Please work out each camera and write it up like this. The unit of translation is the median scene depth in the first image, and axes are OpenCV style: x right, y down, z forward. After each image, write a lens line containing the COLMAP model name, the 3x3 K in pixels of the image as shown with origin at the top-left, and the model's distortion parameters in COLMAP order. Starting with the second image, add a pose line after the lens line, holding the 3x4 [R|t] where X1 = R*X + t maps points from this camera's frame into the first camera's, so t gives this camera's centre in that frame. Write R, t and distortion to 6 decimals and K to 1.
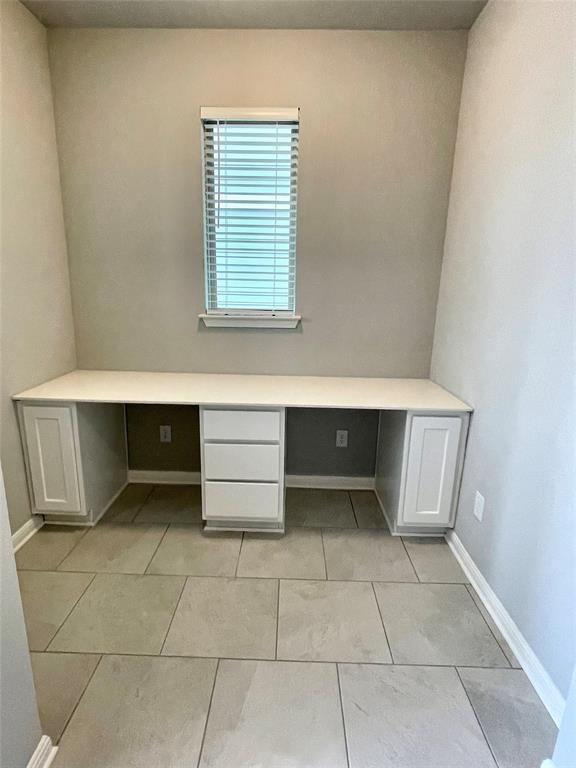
lens RADIAL K [[398.8, 0, 276.0], [0, 398.8, 369.7], [0, 0, 1]] dist [-0.000758, 0.000631]
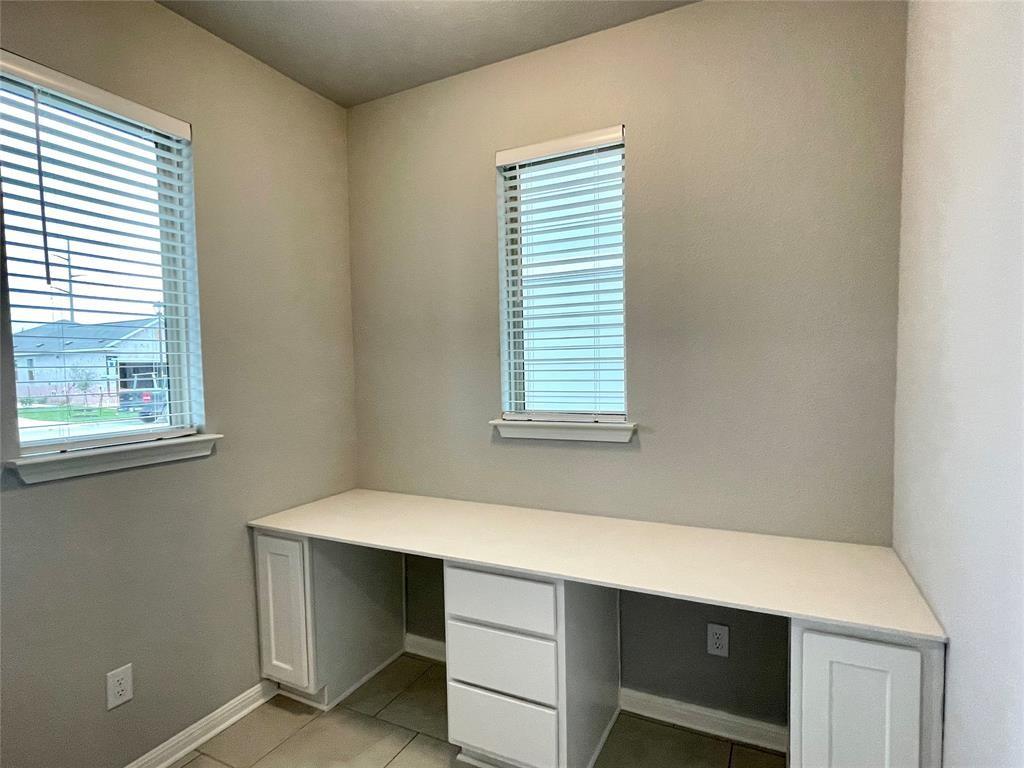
lens RADIAL K [[531.7, 0, 513.9], [0, 531.7, 386.9], [0, 0, 1]] dist [-0.000758, 0.000631]
pose [[0.906671, -0.020770, -0.421327, 0.259770], [-0.050141, 0.986400, -0.156528, -0.054597], [0.418848, 0.163045, 0.893299, 0.170790]]
